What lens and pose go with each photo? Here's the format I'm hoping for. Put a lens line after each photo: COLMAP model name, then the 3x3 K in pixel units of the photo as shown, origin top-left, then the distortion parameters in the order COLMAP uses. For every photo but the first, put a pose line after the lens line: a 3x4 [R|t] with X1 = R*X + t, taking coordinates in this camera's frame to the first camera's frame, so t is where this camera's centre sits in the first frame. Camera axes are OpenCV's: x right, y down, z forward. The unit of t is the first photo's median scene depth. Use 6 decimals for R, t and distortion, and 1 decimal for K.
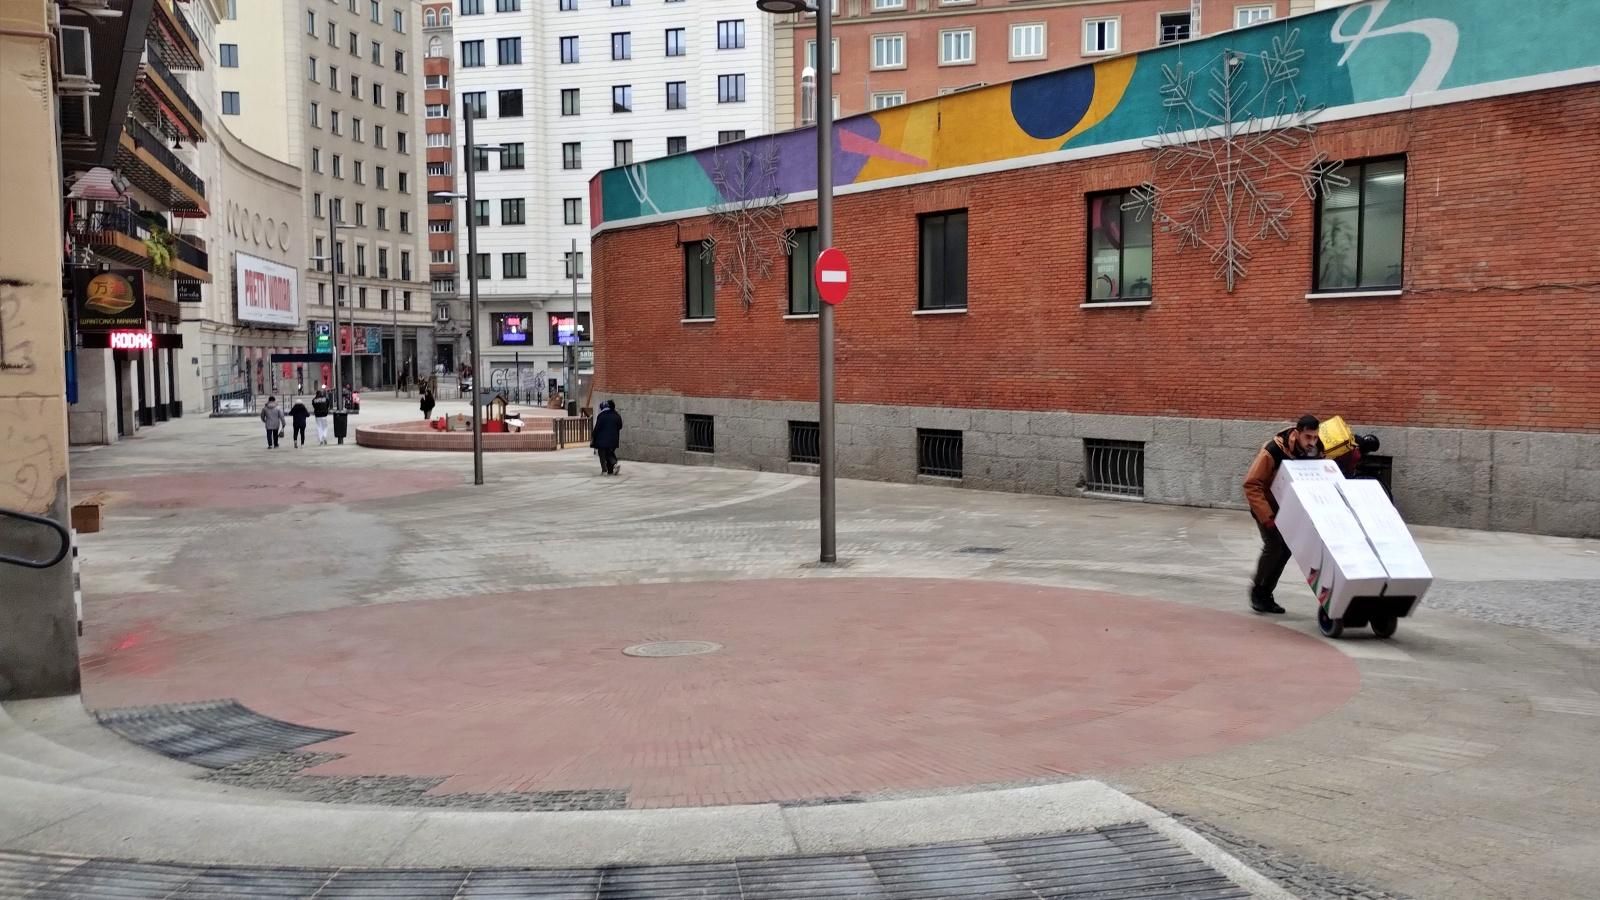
lens RADIAL K [[1323.3, 0, 800.0], [0, 1323.3, 450.0], [0, 0, 1]] dist [0.027858, -0.008627]
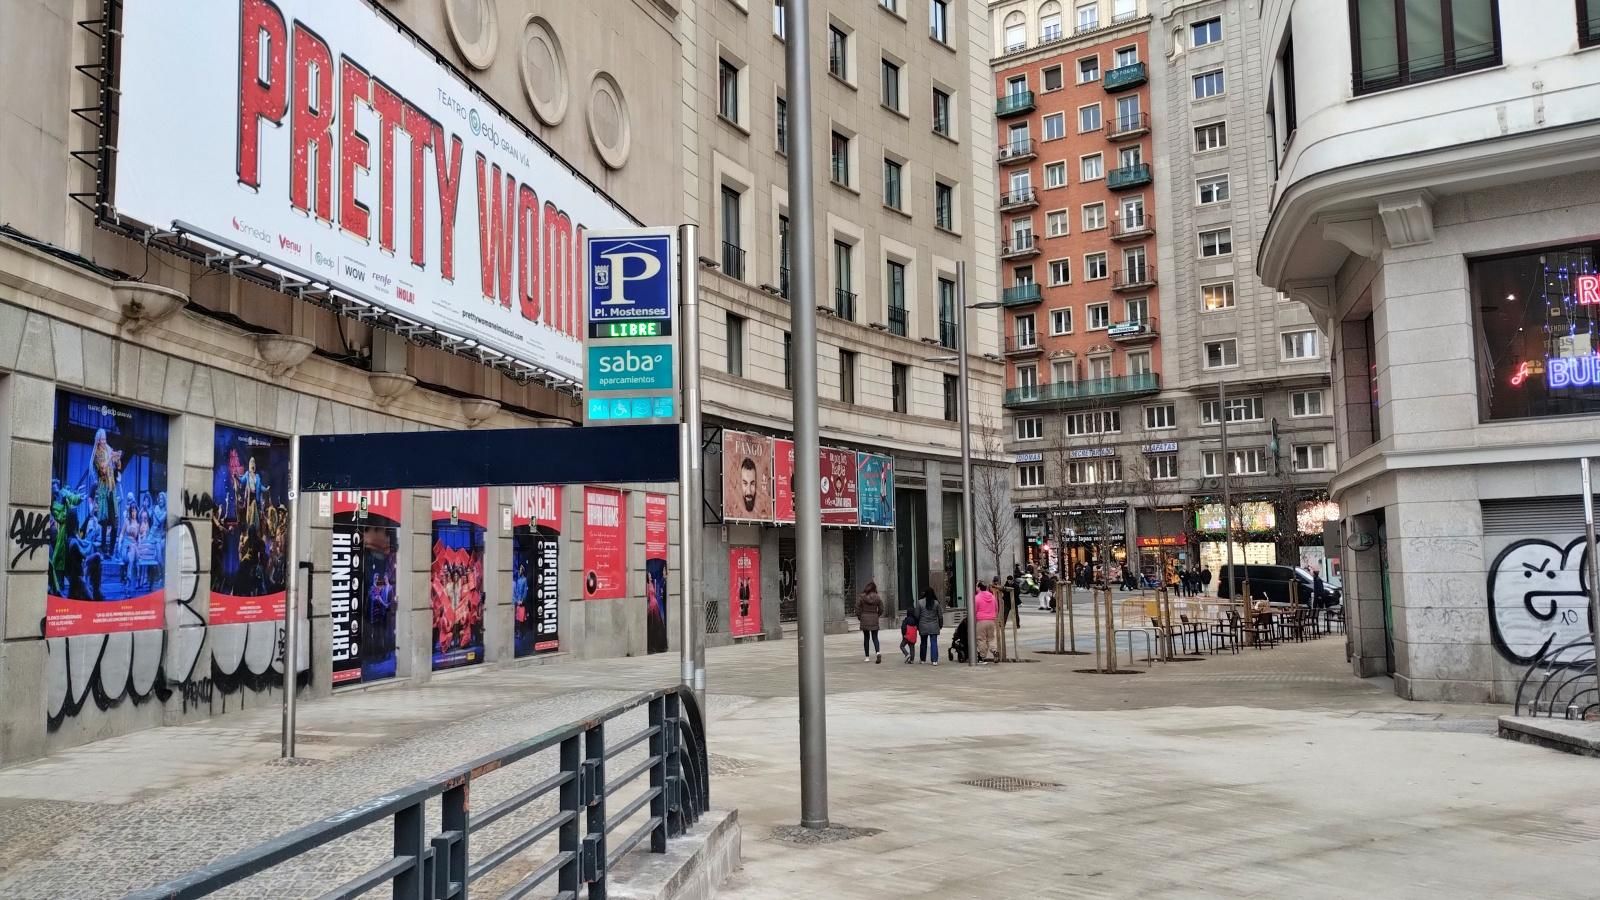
lens RADIAL K [[1323.3, 0, 800.0], [0, 1323.3, 450.0], [0, 0, 1]] dist [0.027858, -0.008627]
pose [[0.941252, -0.043441, -0.334900, -0.215527], [-0.010899, 0.987268, -0.158694, -0.034826], [0.337530, 0.153021, 0.928794, 0.644607]]
